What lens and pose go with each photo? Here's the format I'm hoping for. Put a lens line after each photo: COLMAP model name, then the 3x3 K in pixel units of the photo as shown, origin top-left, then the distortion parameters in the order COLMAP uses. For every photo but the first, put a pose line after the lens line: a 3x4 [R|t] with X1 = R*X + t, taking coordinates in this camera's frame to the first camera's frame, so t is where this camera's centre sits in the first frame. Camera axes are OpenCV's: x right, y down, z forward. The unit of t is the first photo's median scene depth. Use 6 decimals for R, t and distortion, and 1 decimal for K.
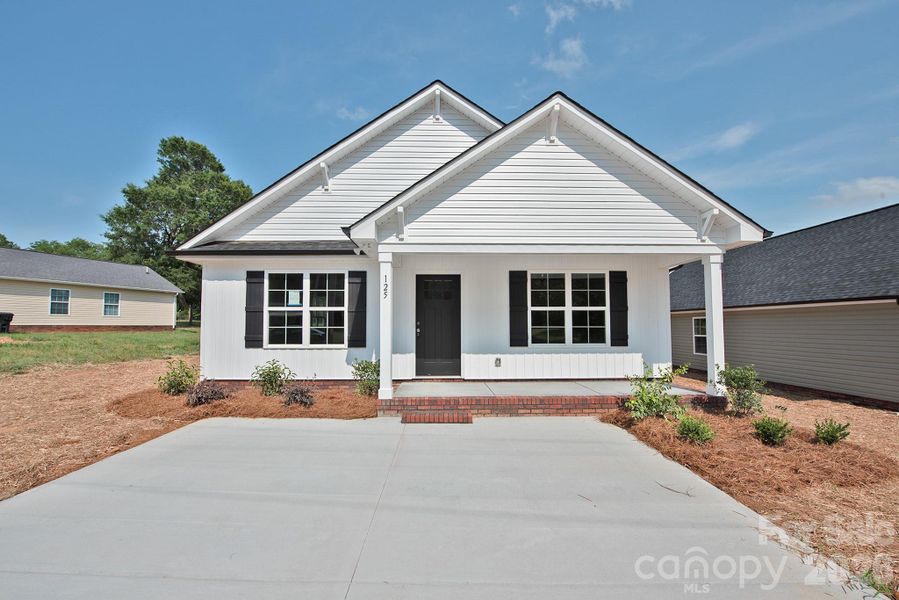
lens RADIAL K [[361.7, 0, 452.2], [0, 361.7, 291.5], [0, 0, 1]] dist [-0.017476, -0.000795]
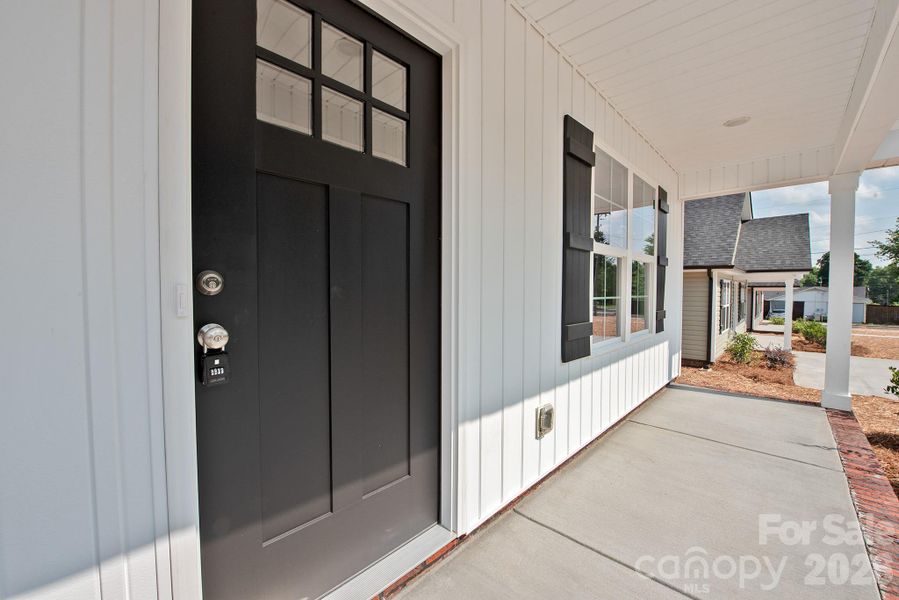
lens RADIAL K [[361.7, 0, 452.2], [0, 361.7, 291.5], [0, 0, 1]] dist [-0.017476, -0.000795]
pose [[0.702108, -0.007045, 0.712036, -0.125483], [-0.006384, 0.999849, 0.016188, 0.089006], [-0.712042, -0.015912, 0.701957, 0.851990]]
